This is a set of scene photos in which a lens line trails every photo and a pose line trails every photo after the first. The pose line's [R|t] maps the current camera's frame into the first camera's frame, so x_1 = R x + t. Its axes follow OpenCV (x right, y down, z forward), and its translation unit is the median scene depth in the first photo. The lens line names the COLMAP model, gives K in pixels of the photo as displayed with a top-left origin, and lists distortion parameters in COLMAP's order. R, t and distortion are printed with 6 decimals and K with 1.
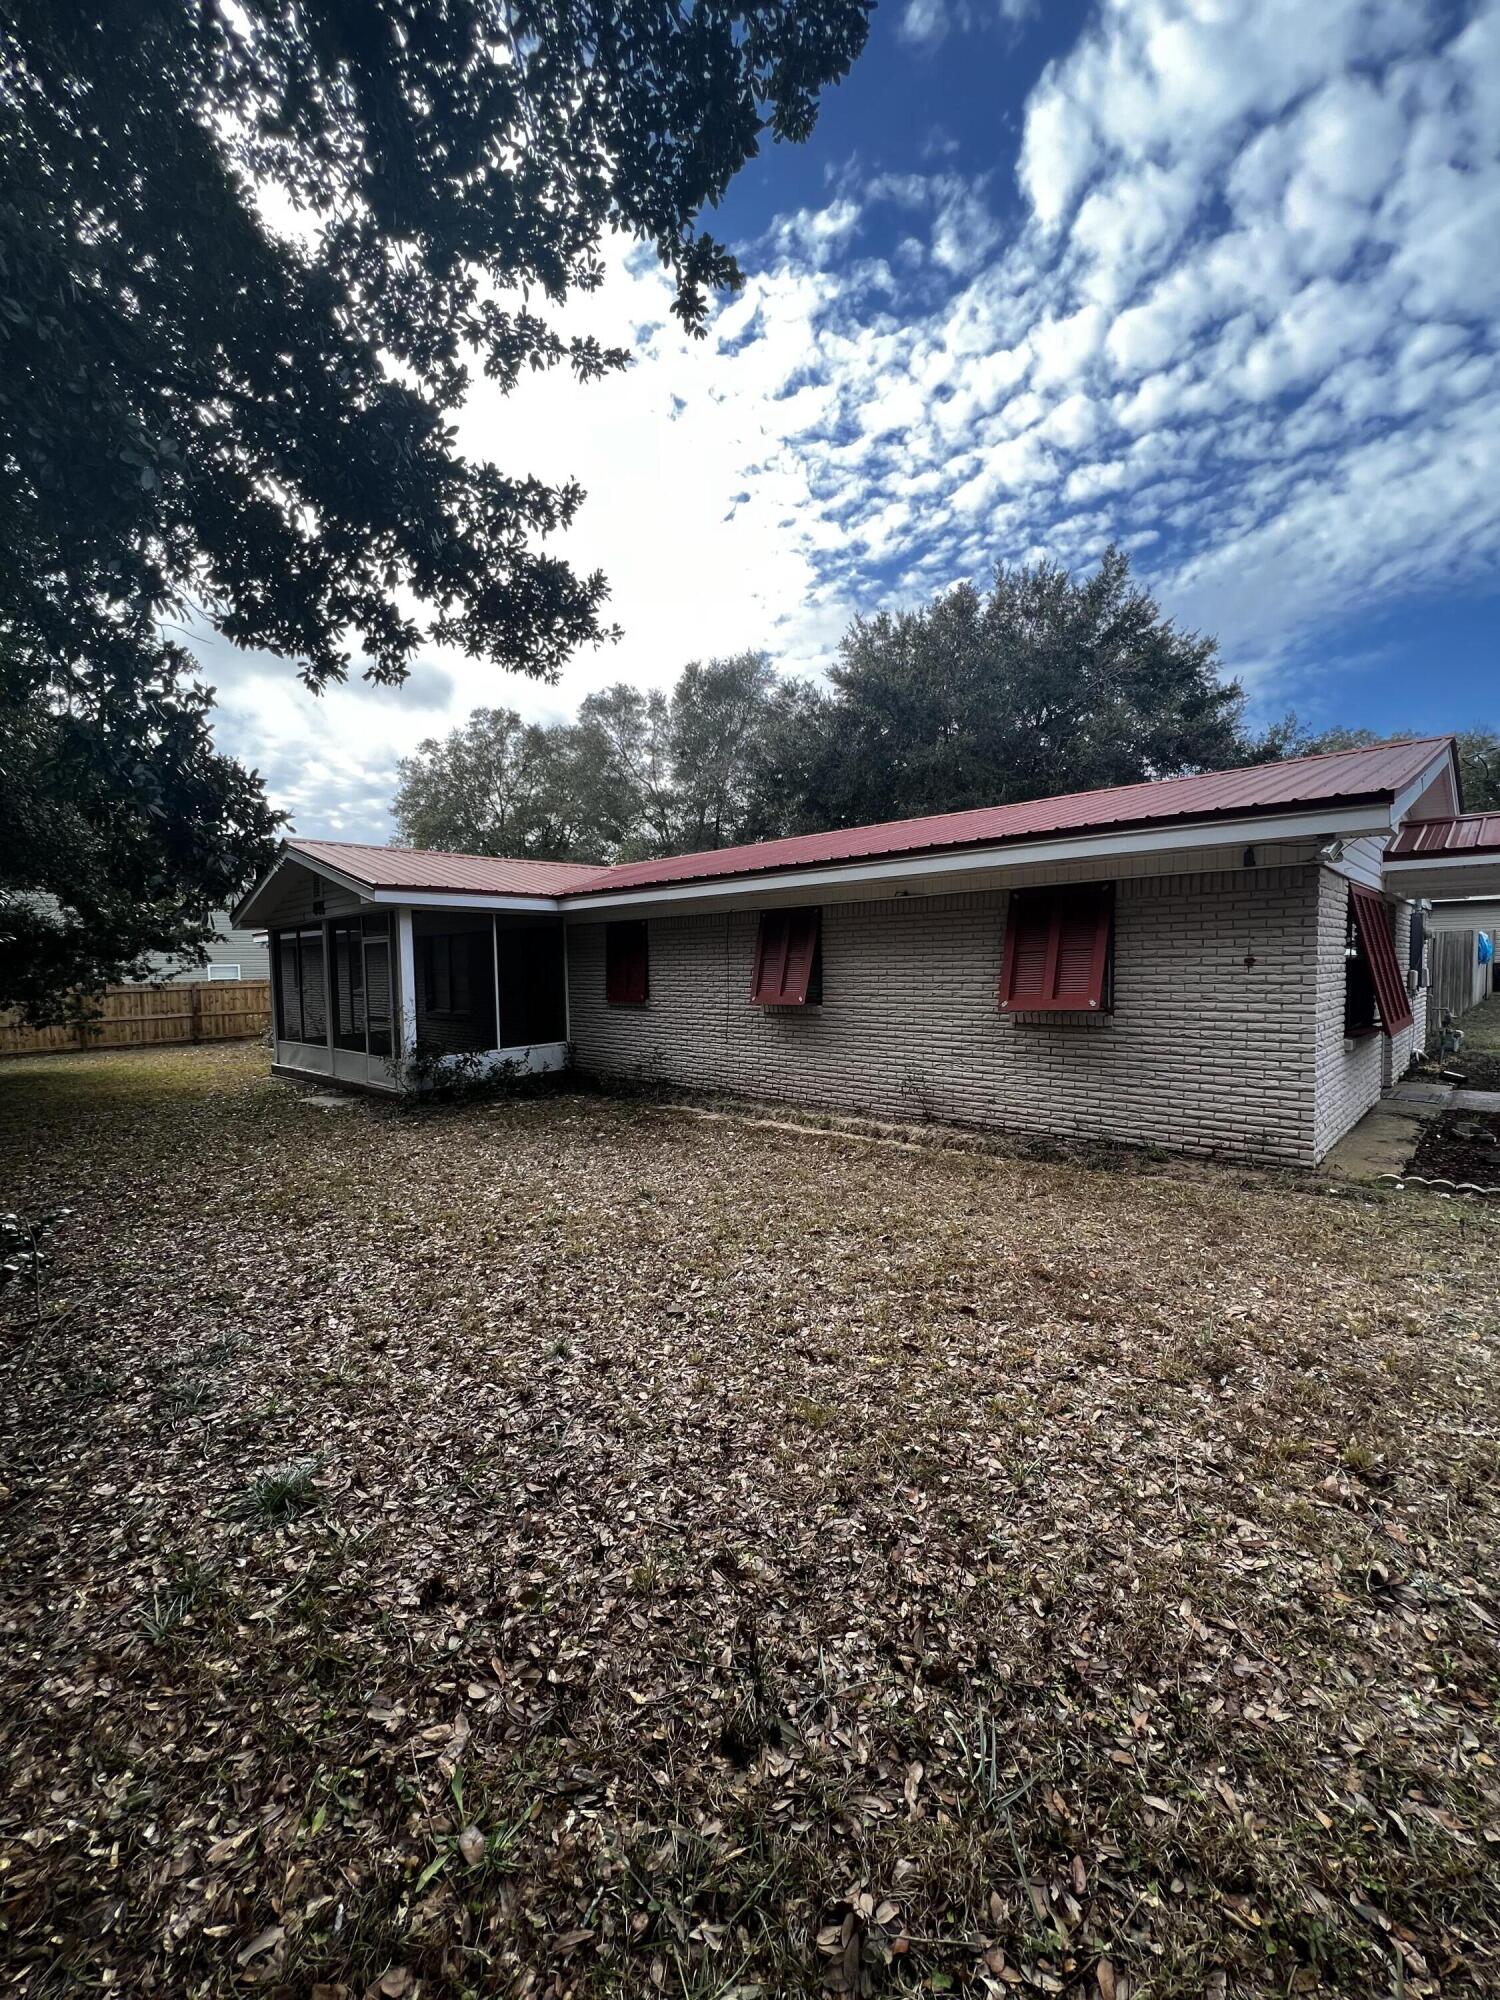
lens RADIAL K [[799.7, 0, 750.0], [0, 799.7, 992.7], [0, 0, 1]] dist [-0.003682, 0.000962]
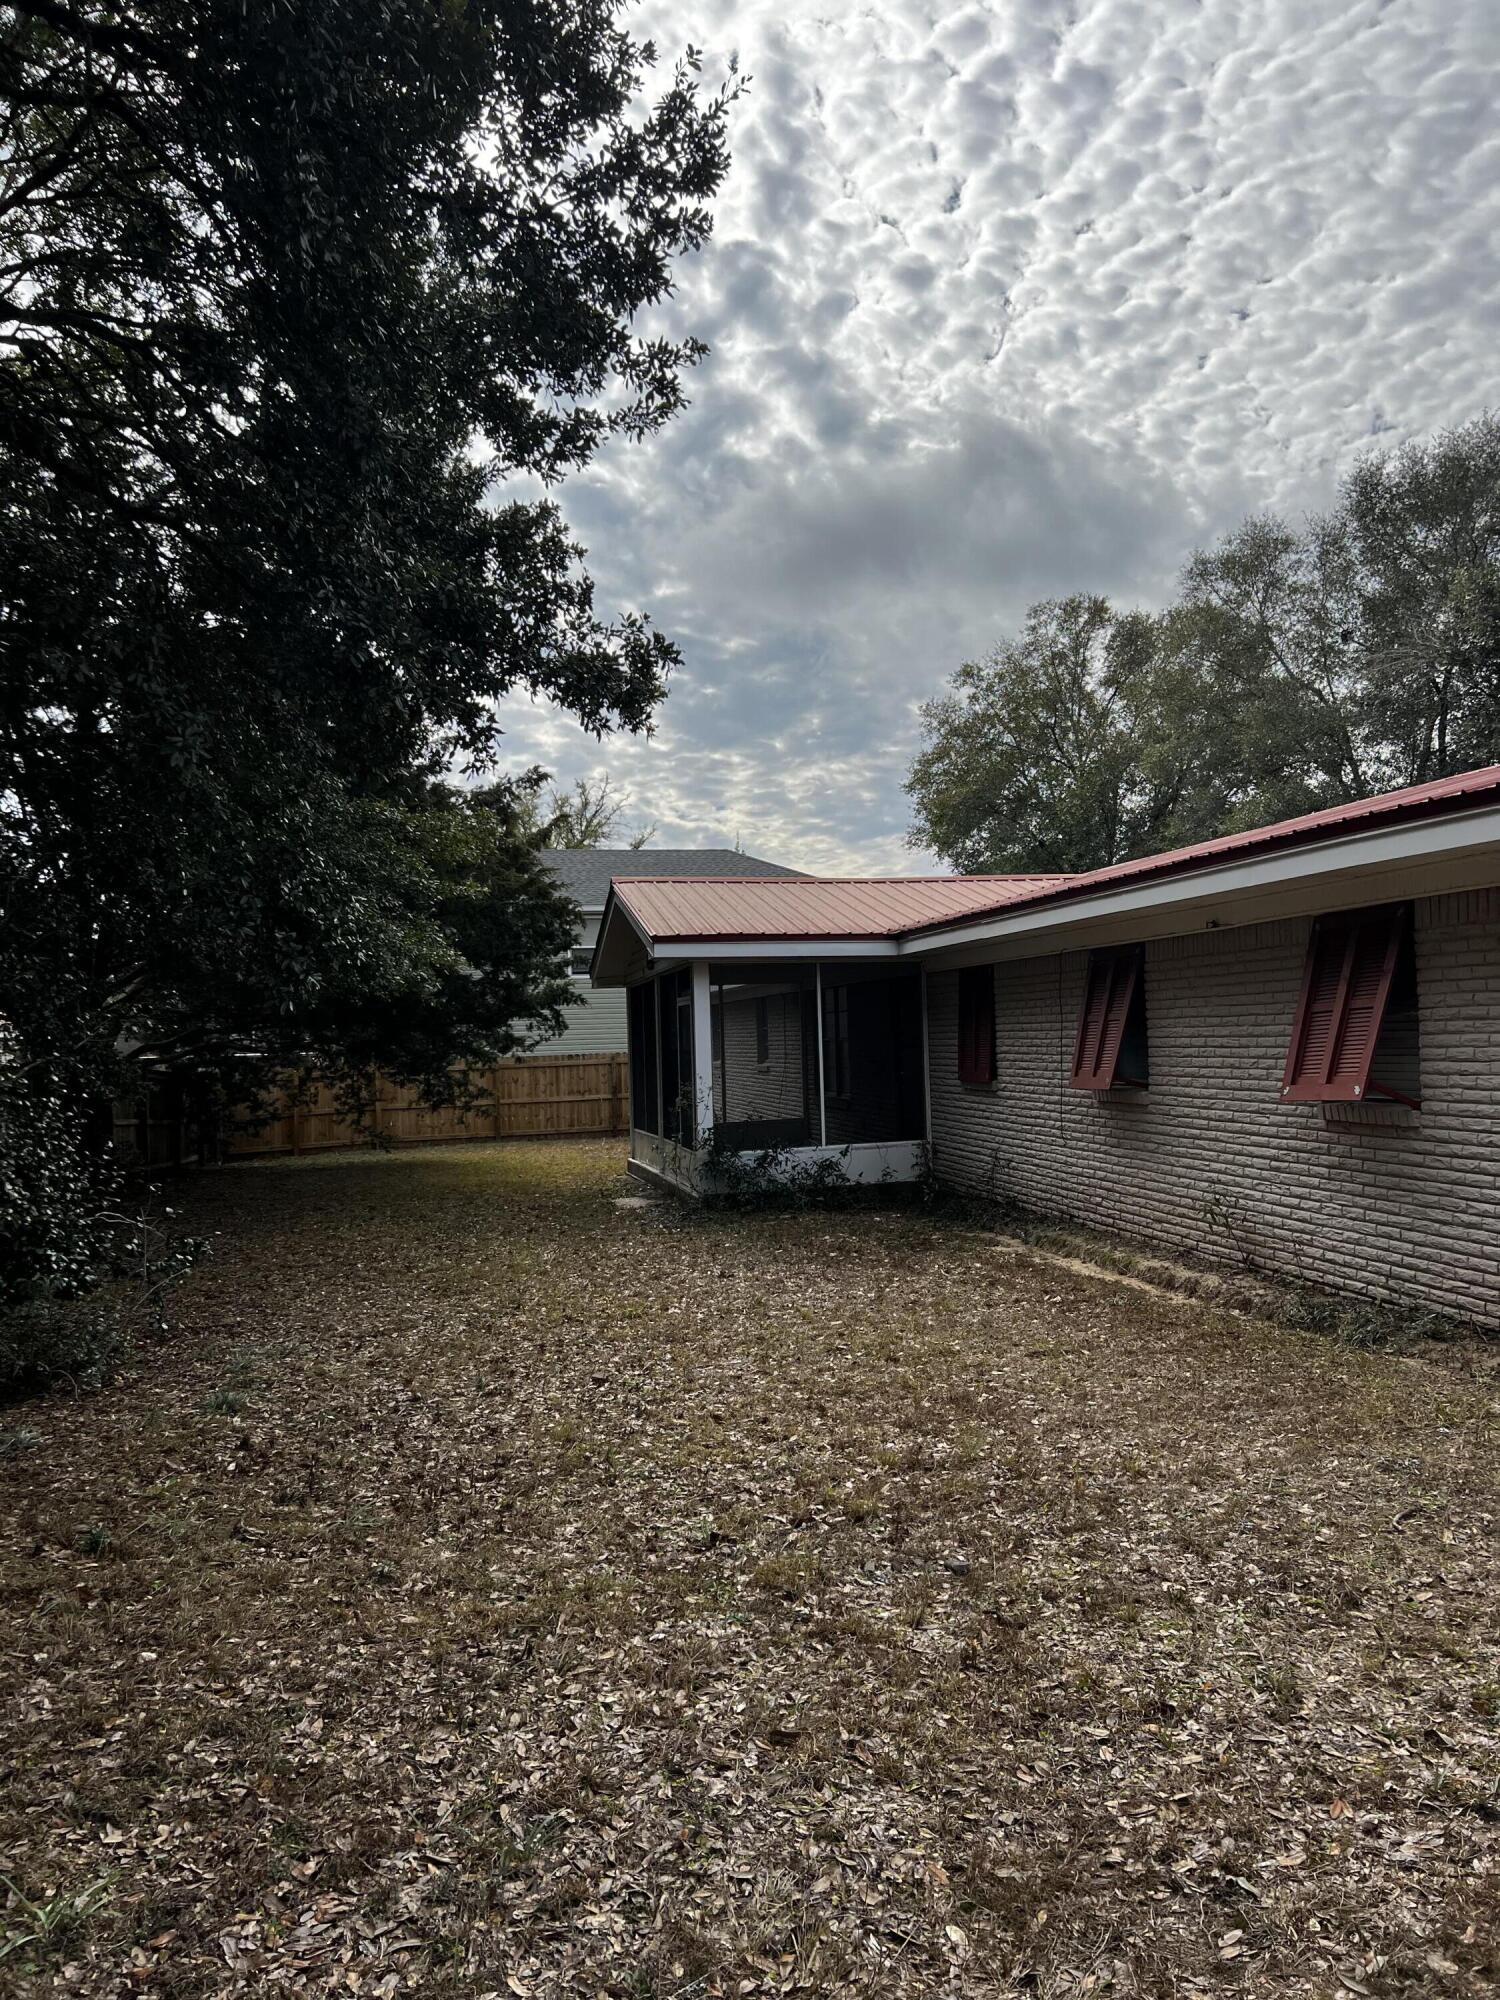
lens RADIAL K [[1514.9, 0, 743.3], [0, 1514.9, 994.0], [0, 0, 1]] dist [0.011980, -0.007772]
pose [[0.814794, -0.023010, -0.579294, 0.437609], [-0.006241, 0.998806, -0.048452, -0.001285], [0.579717, 0.043094, 0.813677, -0.182258]]
